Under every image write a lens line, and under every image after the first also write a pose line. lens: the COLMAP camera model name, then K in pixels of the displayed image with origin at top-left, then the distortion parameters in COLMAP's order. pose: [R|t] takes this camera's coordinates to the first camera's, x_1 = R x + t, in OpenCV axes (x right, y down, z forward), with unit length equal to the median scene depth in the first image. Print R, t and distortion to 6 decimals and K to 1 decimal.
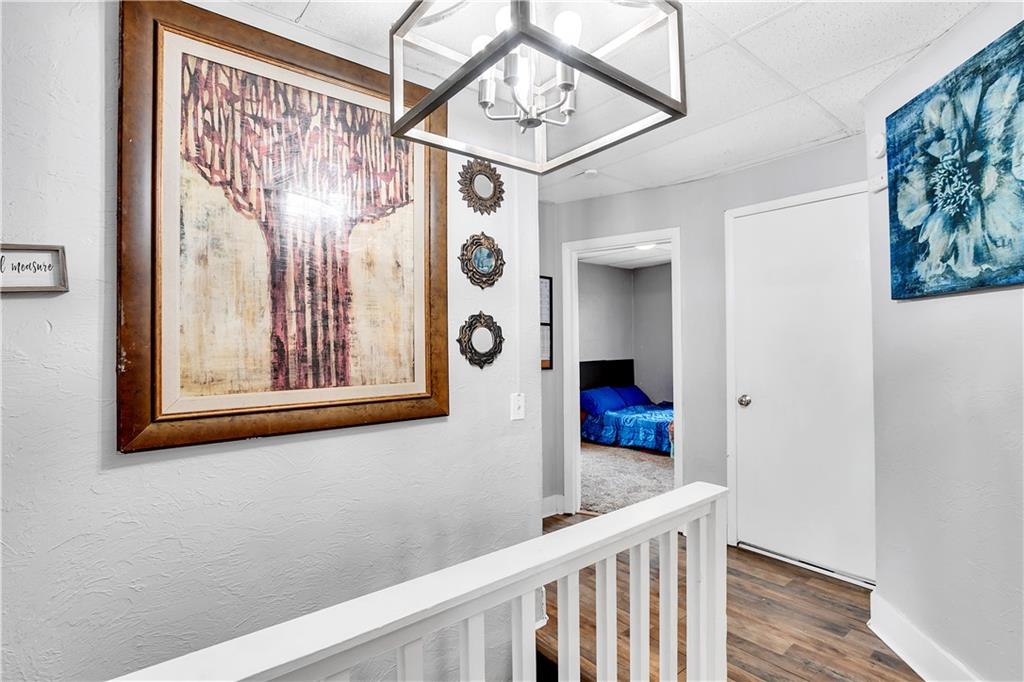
lens RADIAL K [[494.4, 0, 512.0], [0, 494.4, 342.8], [0, 0, 1]] dist [-0.004933, -0.000219]
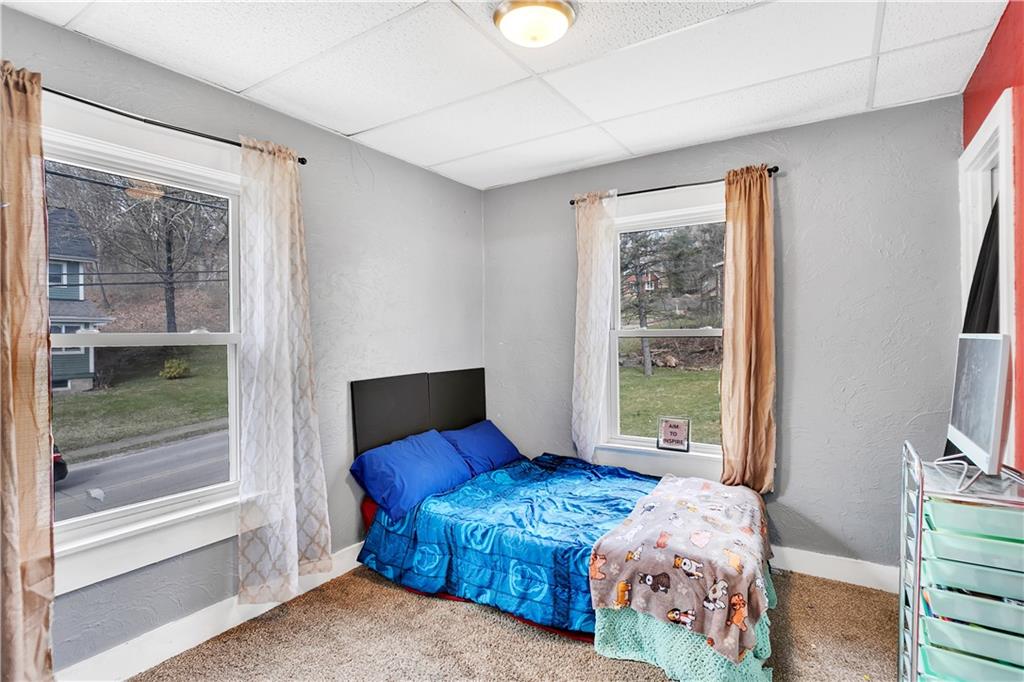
lens RADIAL K [[494.4, 0, 512.5], [0, 494.4, 344.2], [0, 0, 1]] dist [-0.004933, -0.000219]
pose [[0.948271, -0.004422, 0.317431, 0.133903], [-0.001777, 0.999813, 0.019237, 0.000549], [-0.317456, -0.018806, 0.948086, 0.607391]]
